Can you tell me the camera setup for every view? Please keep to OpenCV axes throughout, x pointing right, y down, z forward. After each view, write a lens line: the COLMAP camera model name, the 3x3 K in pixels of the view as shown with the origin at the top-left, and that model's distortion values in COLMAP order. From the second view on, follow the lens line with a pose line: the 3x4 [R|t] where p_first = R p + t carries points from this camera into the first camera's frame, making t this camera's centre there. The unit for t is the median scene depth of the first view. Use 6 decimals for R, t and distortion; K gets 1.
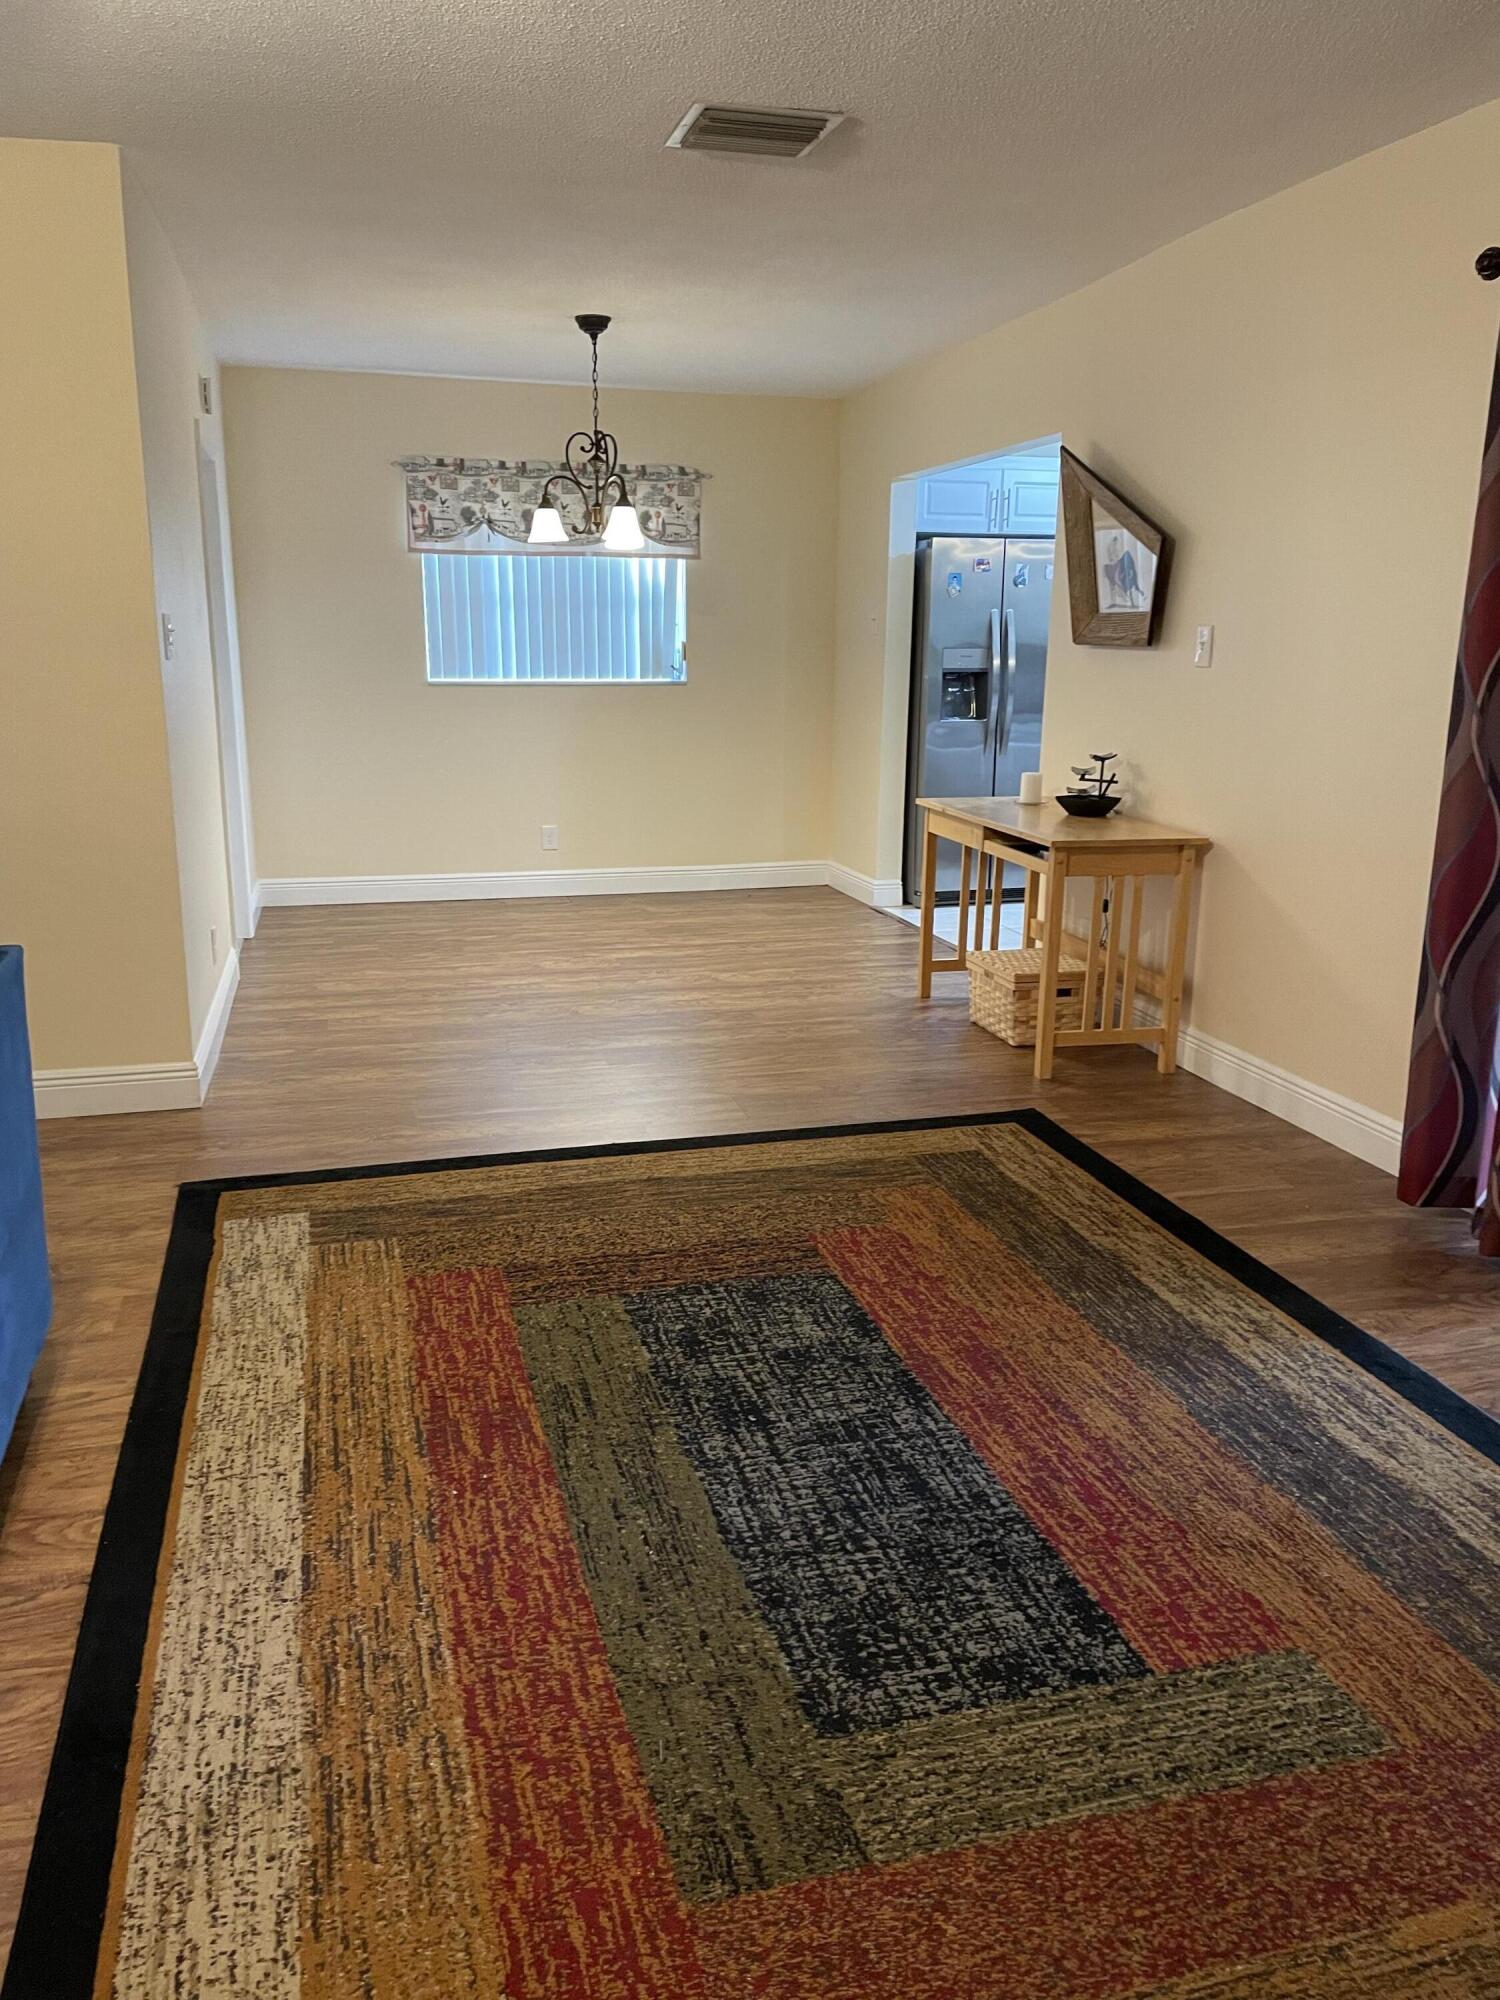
lens RADIAL K [[1504.9, 0, 737.3], [0, 1504.9, 988.5], [0, 0, 1]] dist [0.091494, -0.114924]
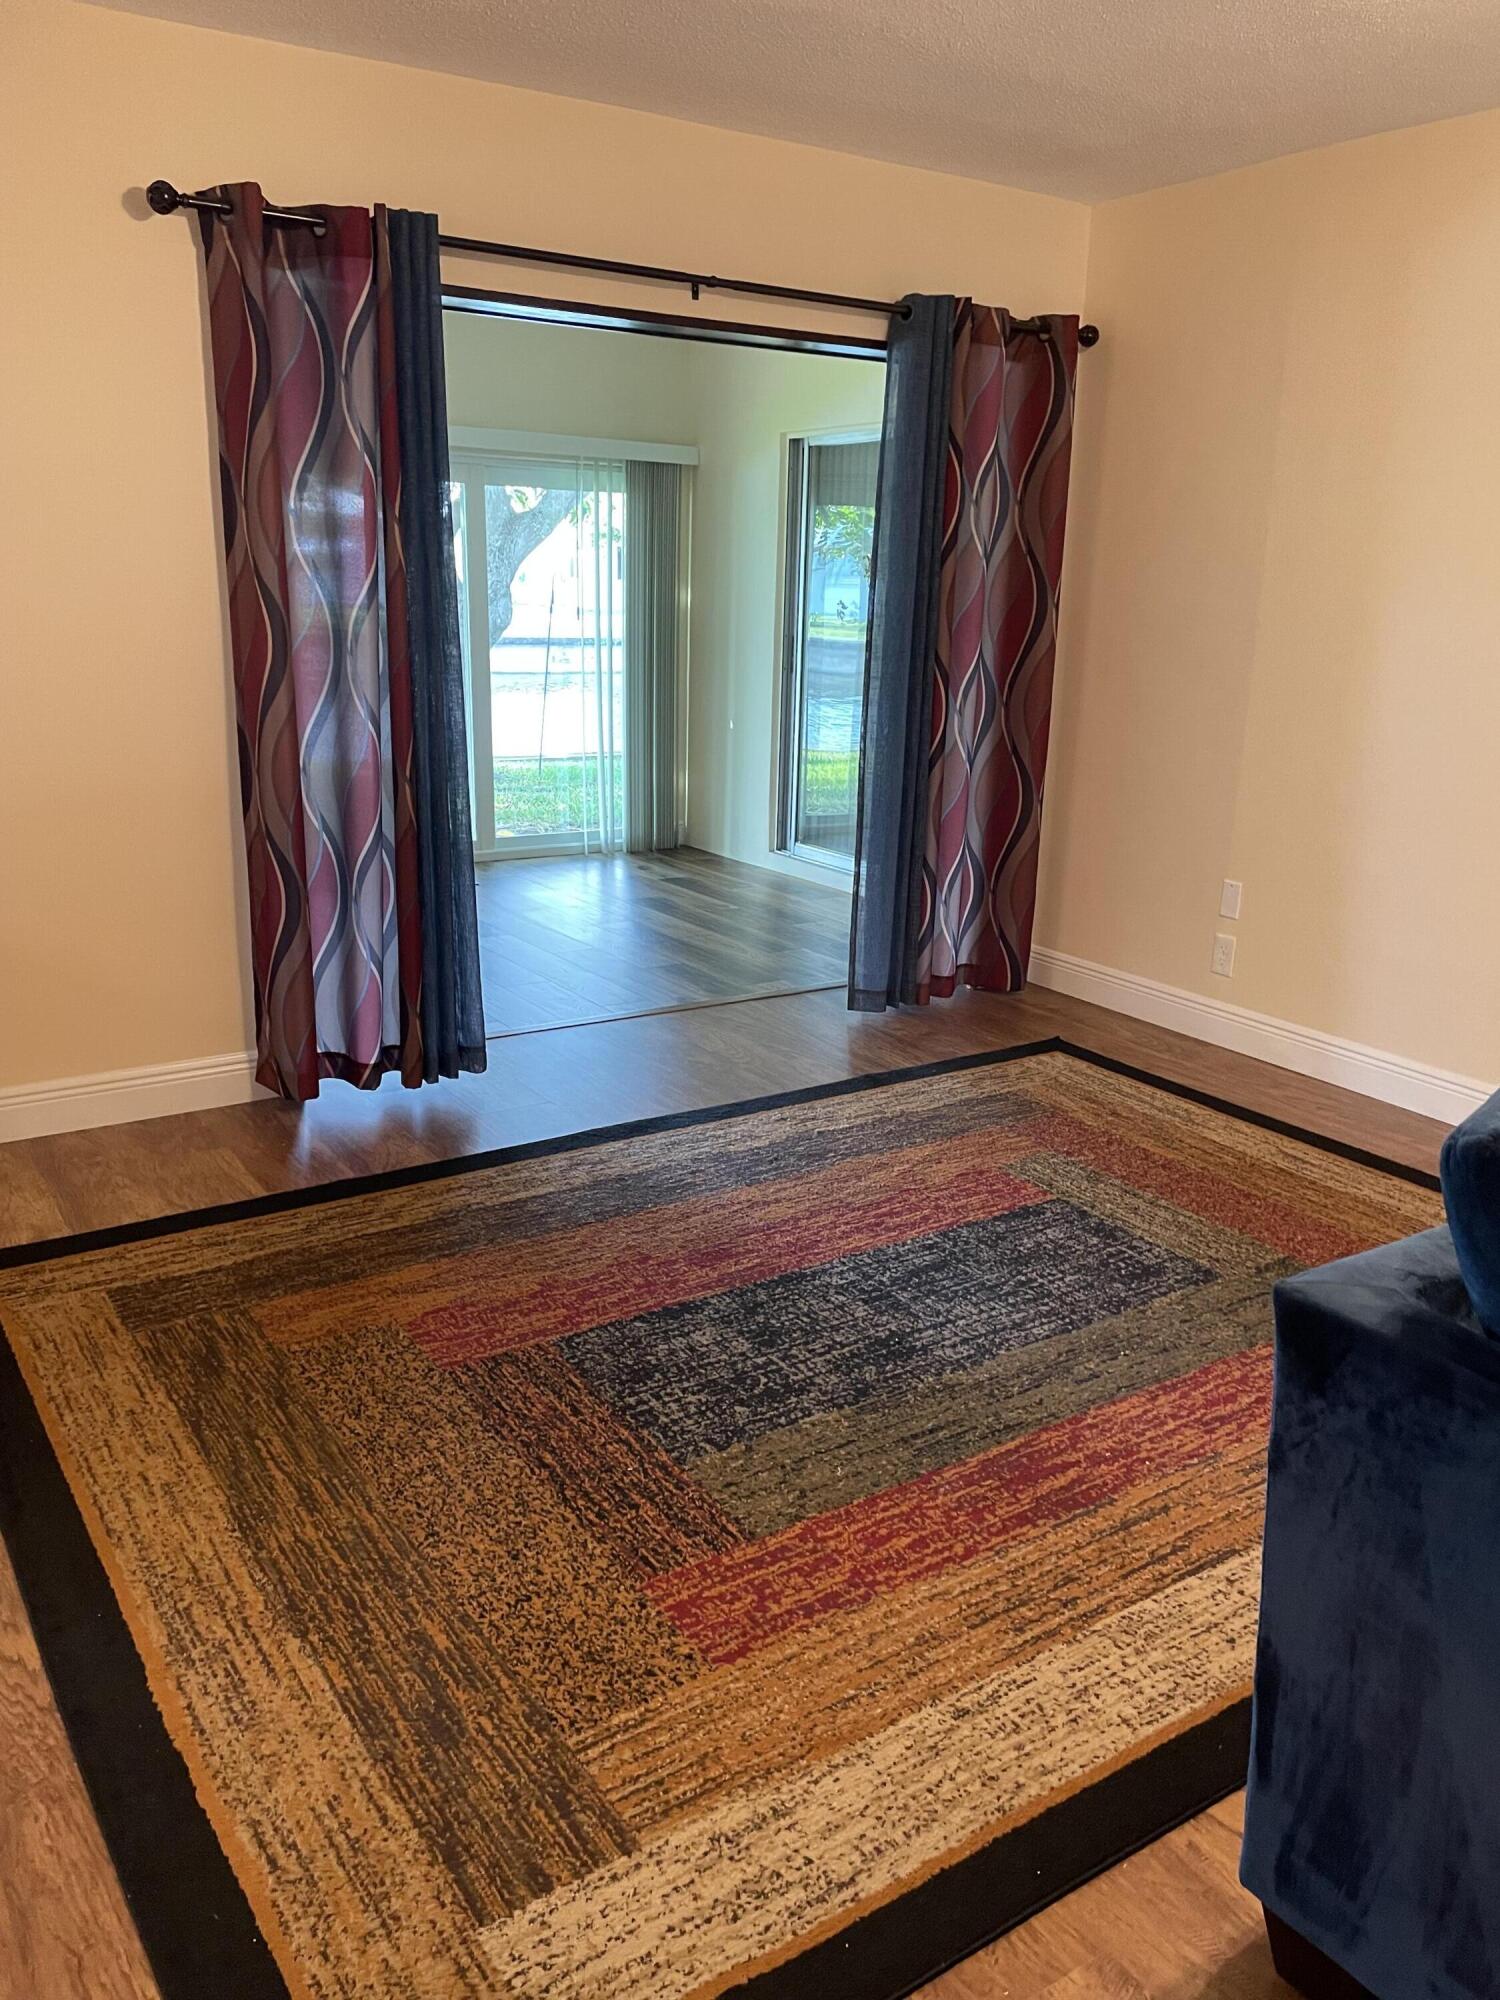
lens RADIAL K [[1504.9, 0, 747.0], [0, 1504.9, 1012.7], [0, 0, 1]] dist [0.091494, -0.114924]
pose [[-0.318550, -0.278554, 0.906054, -0.817689], [0.194027, 0.916448, 0.349966, -0.306777], [-0.927836, 0.287281, -0.237888, 1.223787]]
